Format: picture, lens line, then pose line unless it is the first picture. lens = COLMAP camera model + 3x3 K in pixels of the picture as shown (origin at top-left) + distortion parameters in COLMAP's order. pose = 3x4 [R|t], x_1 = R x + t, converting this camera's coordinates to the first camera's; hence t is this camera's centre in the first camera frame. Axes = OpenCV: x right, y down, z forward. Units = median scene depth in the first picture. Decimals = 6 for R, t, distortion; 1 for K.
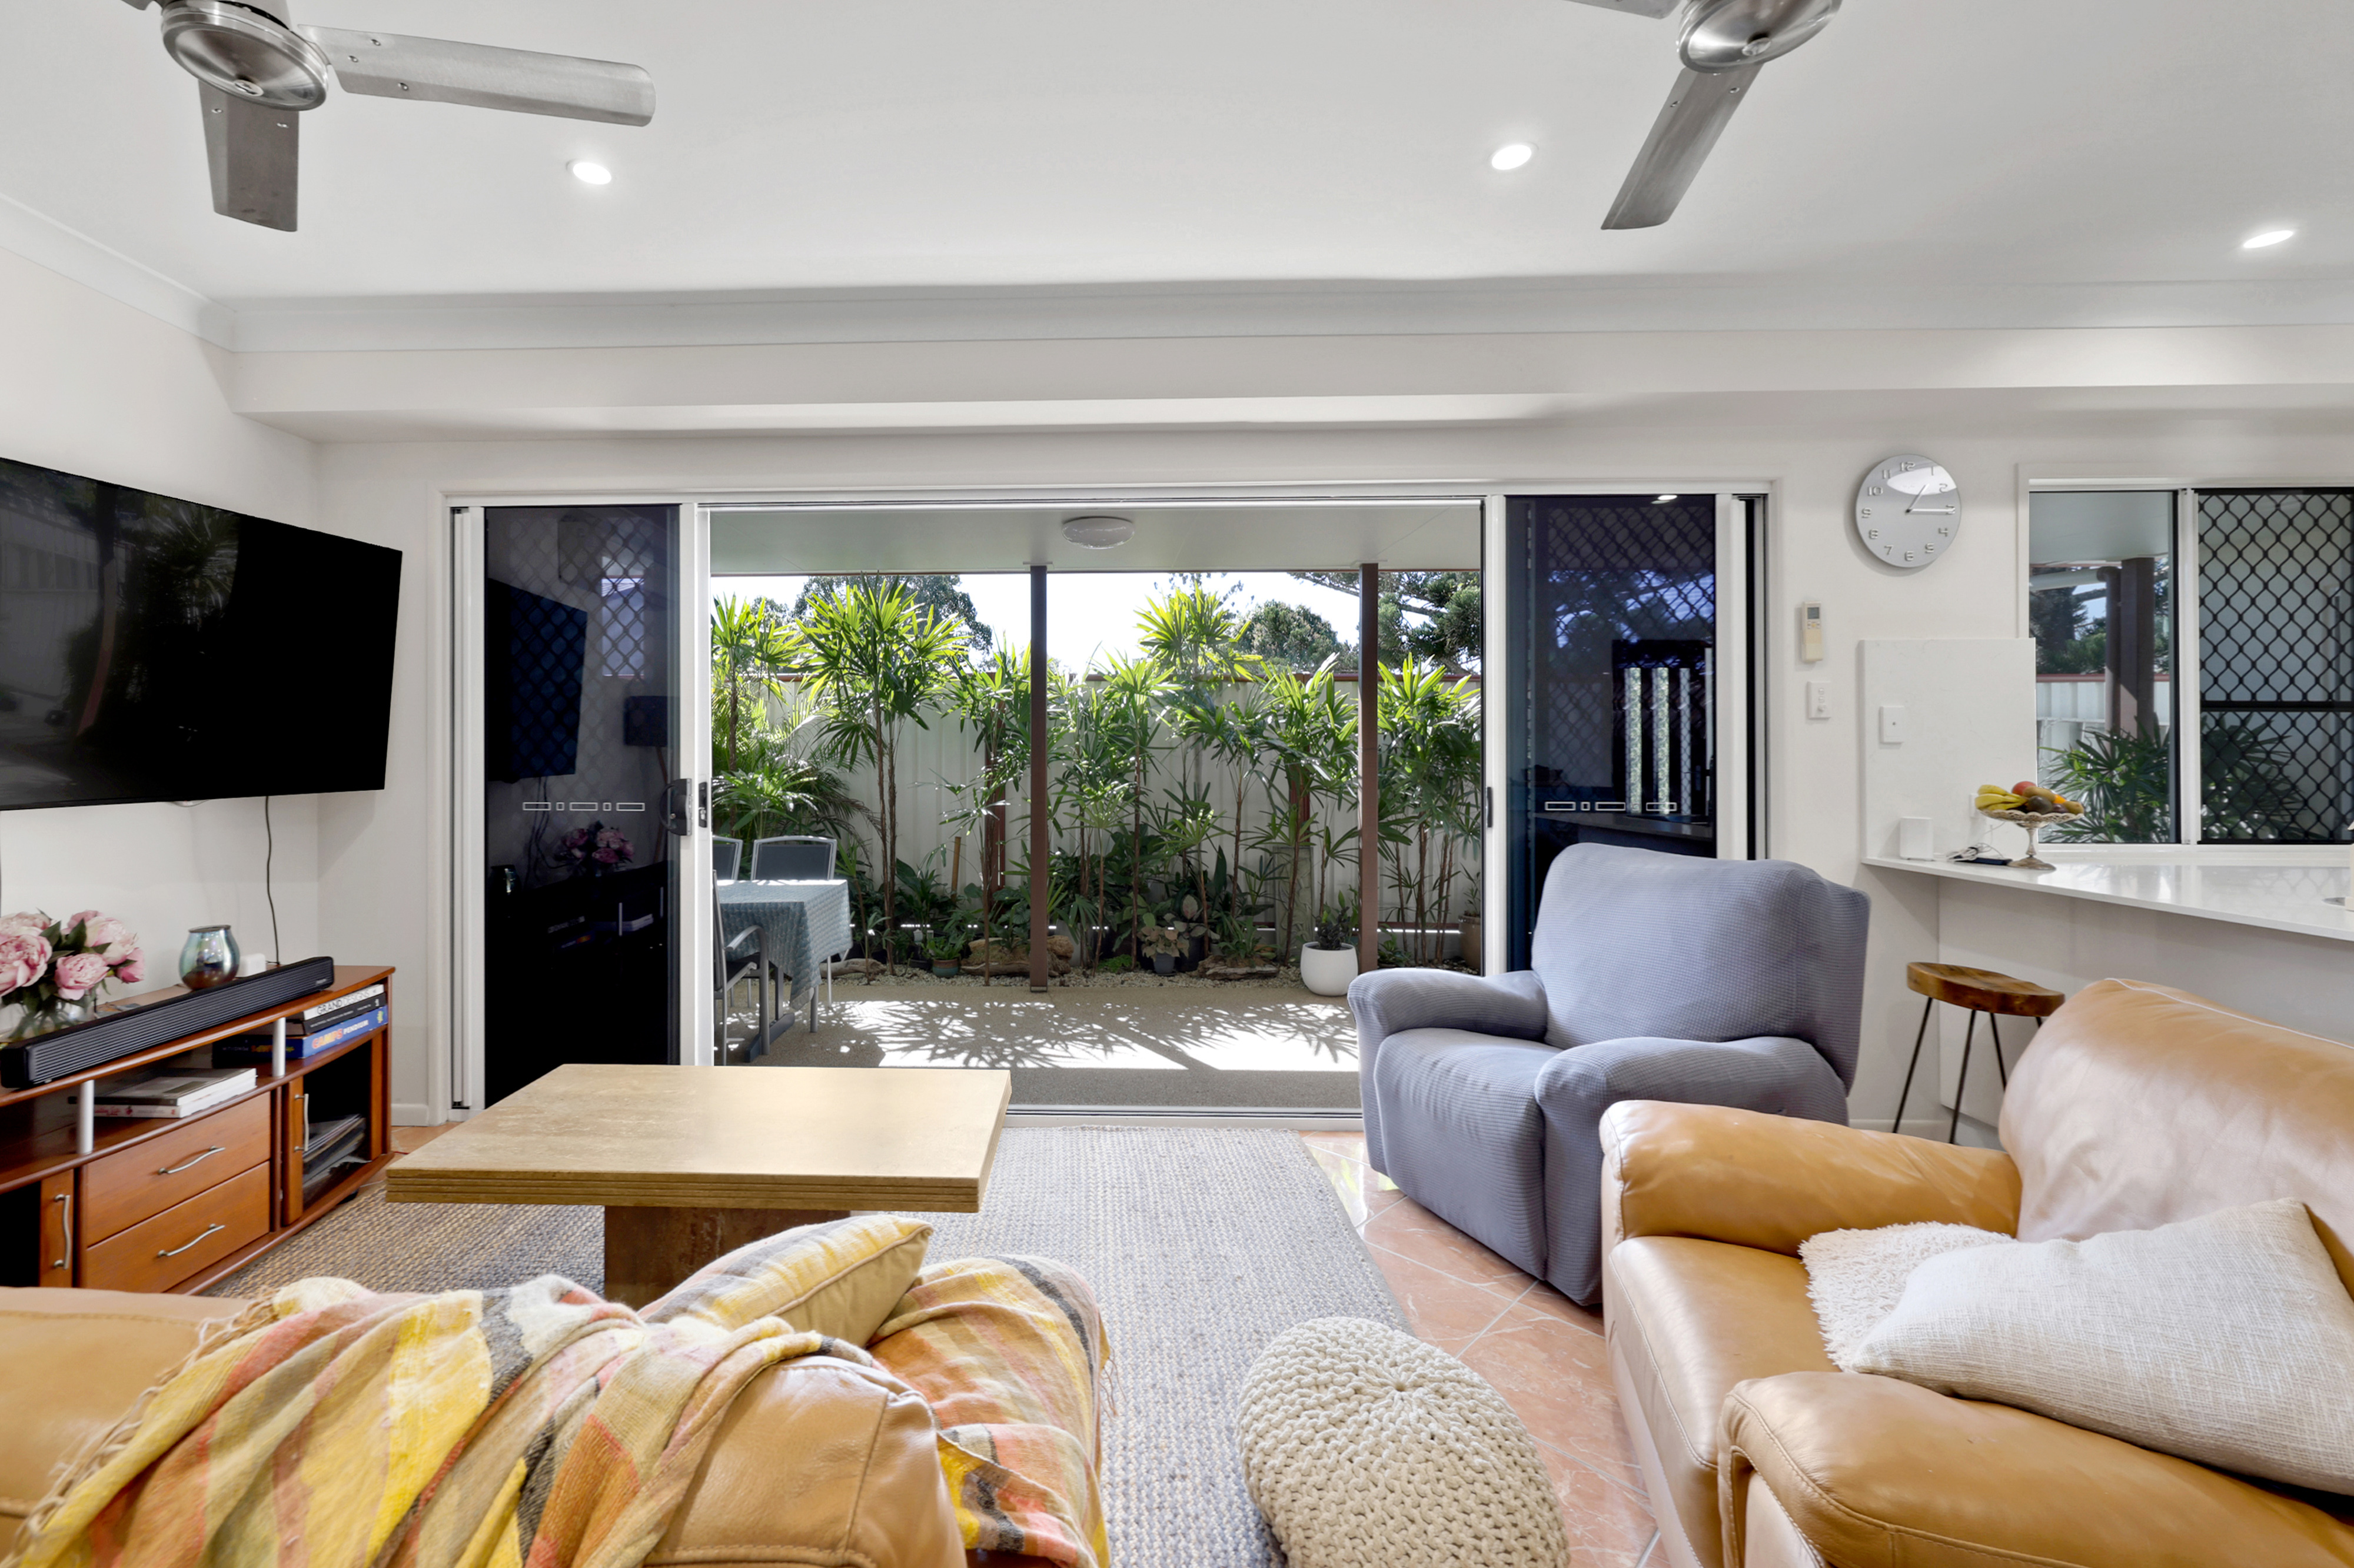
lens RADIAL K [[926.3, 0, 1173.8], [0, 926.3, 740.3], [0, 0, 1]] dist [0.001245, 0.000114]
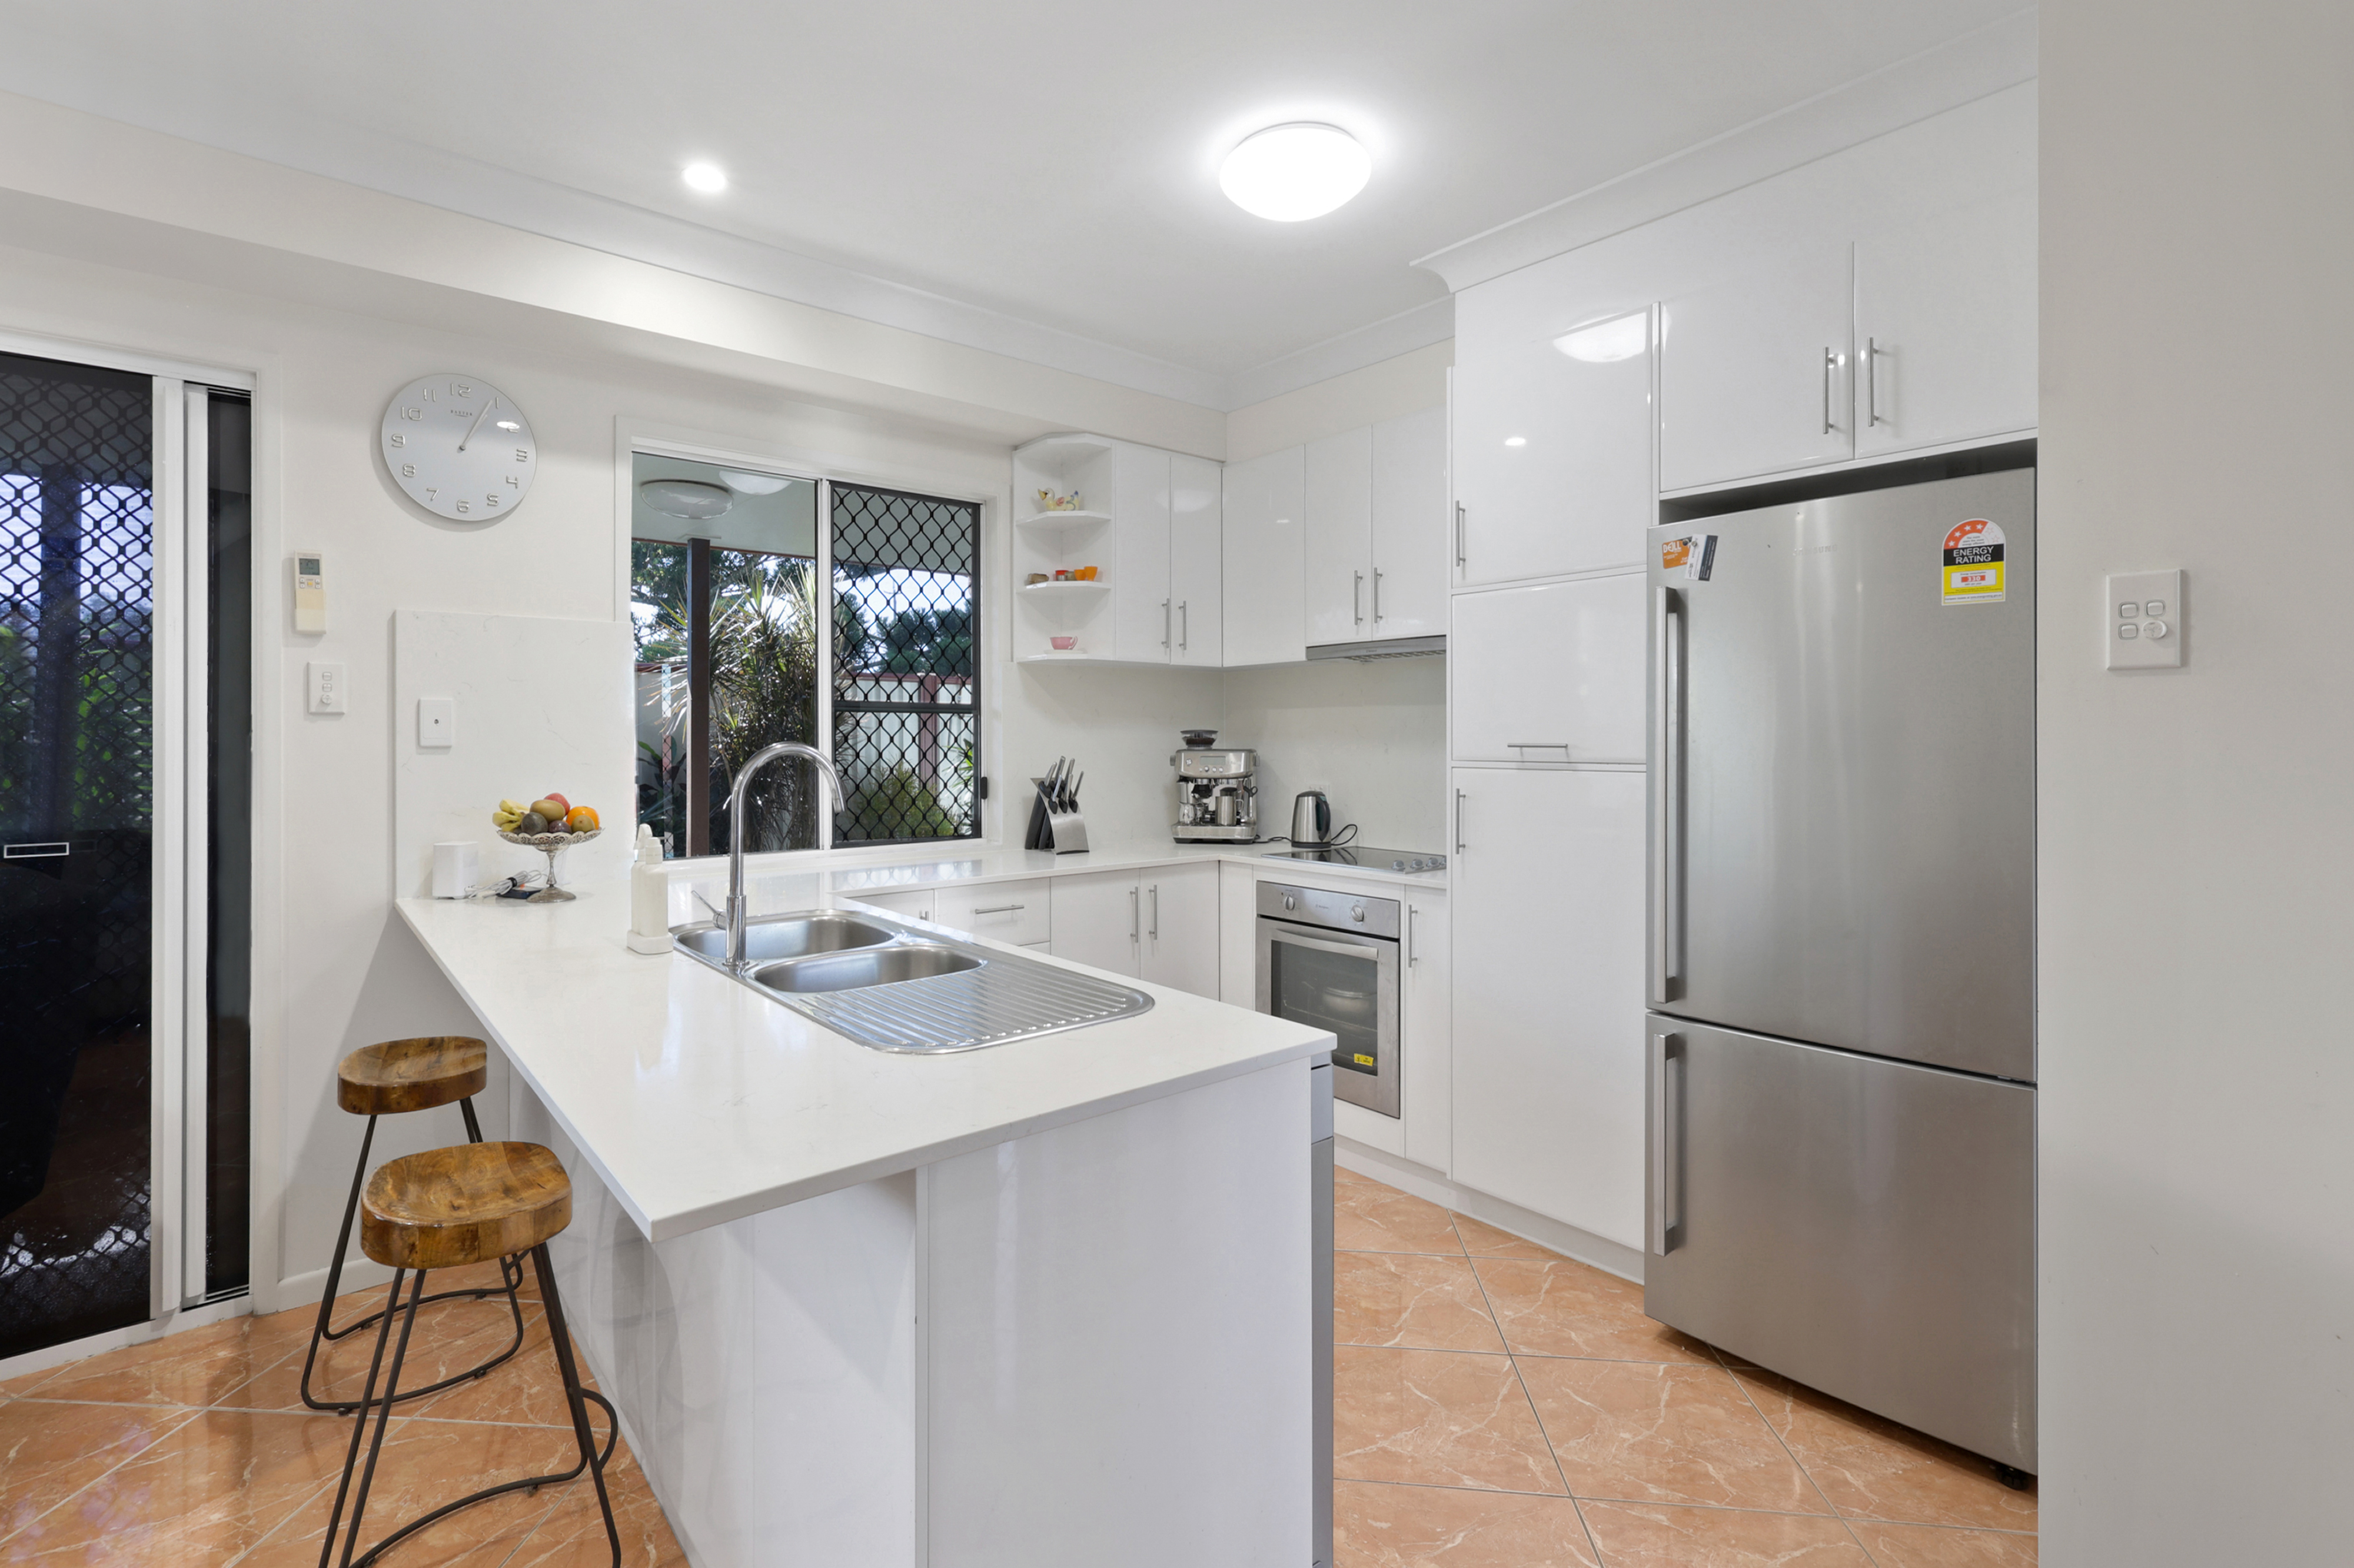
lens RADIAL K [[998.6, 0, 1115.1], [0, 998.6, 736.0], [0, 0, 1]] dist [-0.012133, 0.000105]
pose [[0.772039, -0.001093, 0.635574, 0.666814], [0.000225, 0.999999, 0.001446, -0.006841], [-0.635575, -0.000973, 0.772039, 0.011886]]
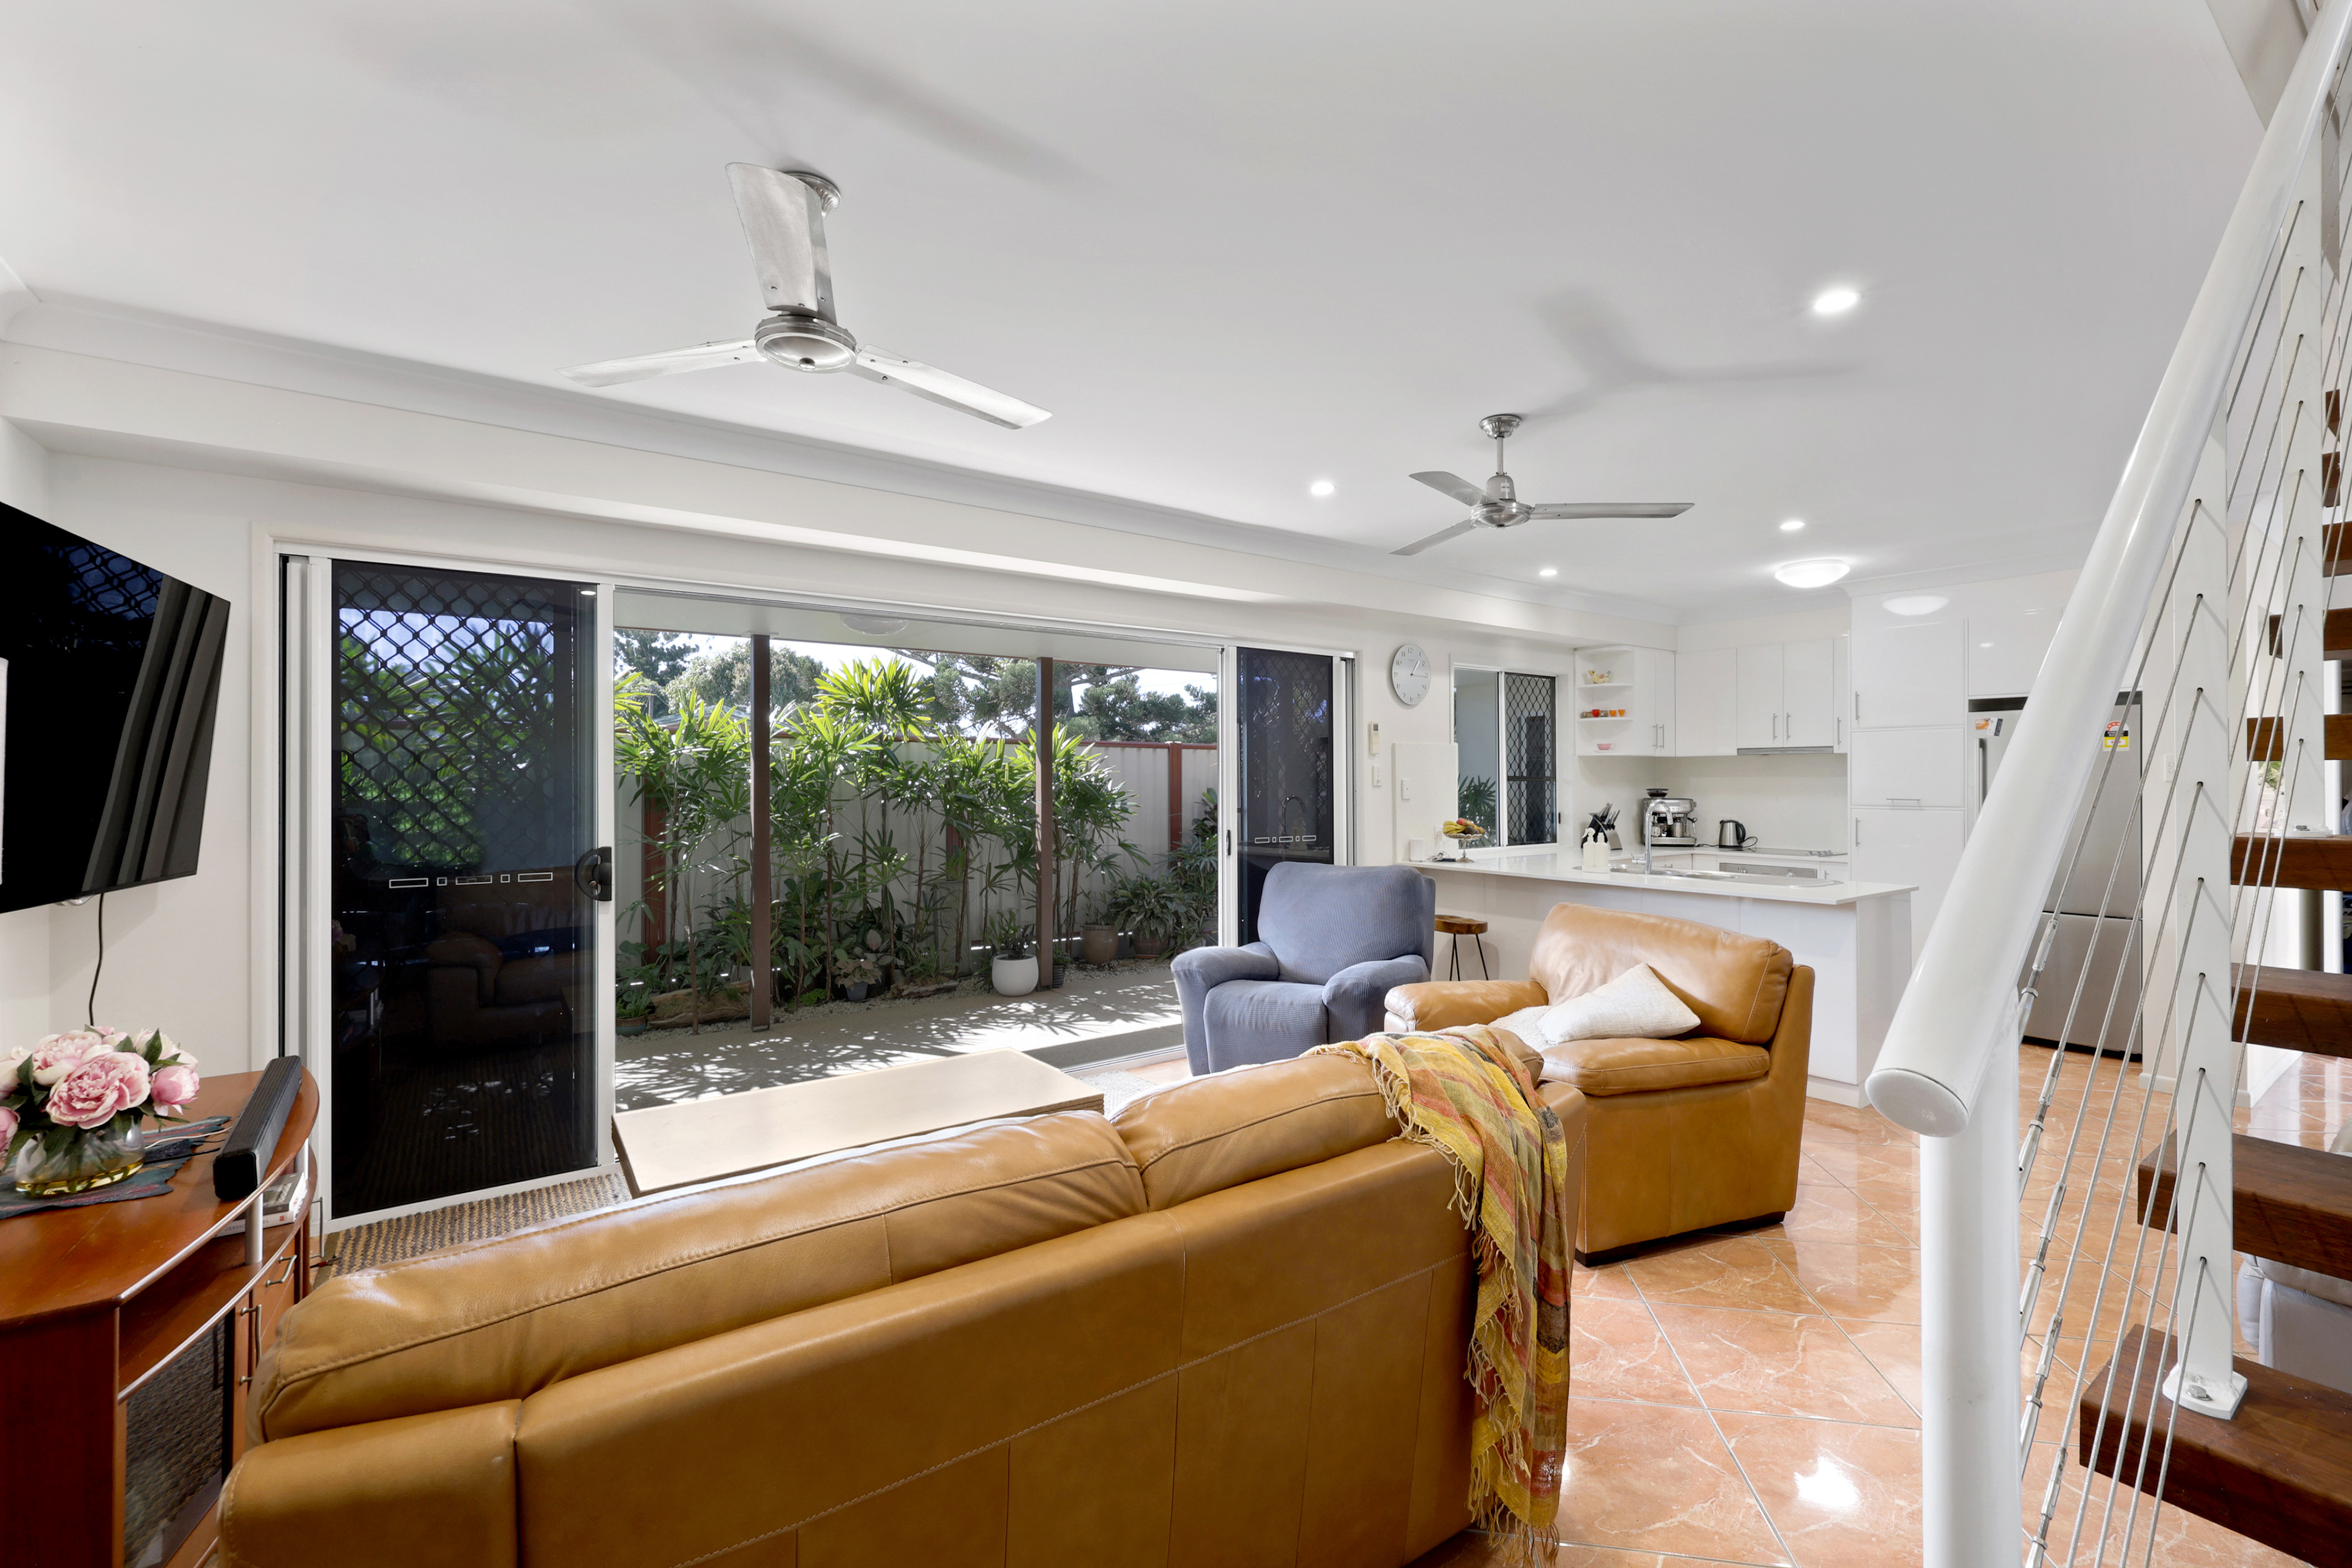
lens RADIAL K [[846.4, 0, 1172.3], [0, 846.4, 778.4], [0, 0, 1]] dist [-0.000592, -0.000039]
pose [[0.835976, -0.000167, 0.548767, -0.533200], [0.001560, 0.999997, -0.002072, -0.034600], [-0.548764, 0.002588, 0.835973, -0.155751]]
